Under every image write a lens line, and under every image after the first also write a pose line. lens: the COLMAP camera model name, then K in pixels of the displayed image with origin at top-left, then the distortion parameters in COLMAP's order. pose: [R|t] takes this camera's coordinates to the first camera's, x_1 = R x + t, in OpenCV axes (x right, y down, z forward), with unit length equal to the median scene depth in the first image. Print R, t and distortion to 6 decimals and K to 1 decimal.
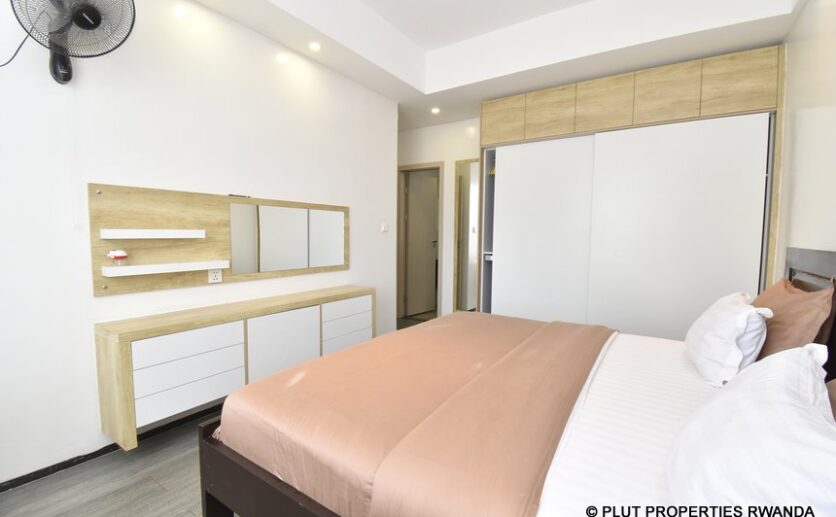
lens RADIAL K [[368.5, 0, 418.0], [0, 368.5, 258.5], [0, 0, 1]] dist [0.013982, -0.019489]
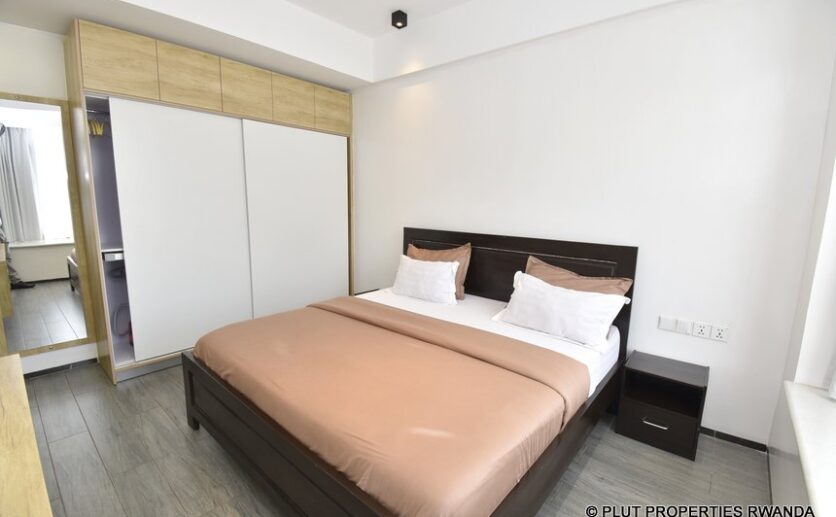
lens RADIAL K [[368.5, 0, 418.0], [0, 368.5, 258.5], [0, 0, 1]] dist [0.013982, -0.019489]
pose [[0.174921, -0.130760, 0.975861, -0.455769], [0.066503, 0.990447, 0.120793, -0.053431], [-0.982334, 0.043769, 0.181946, 0.367235]]
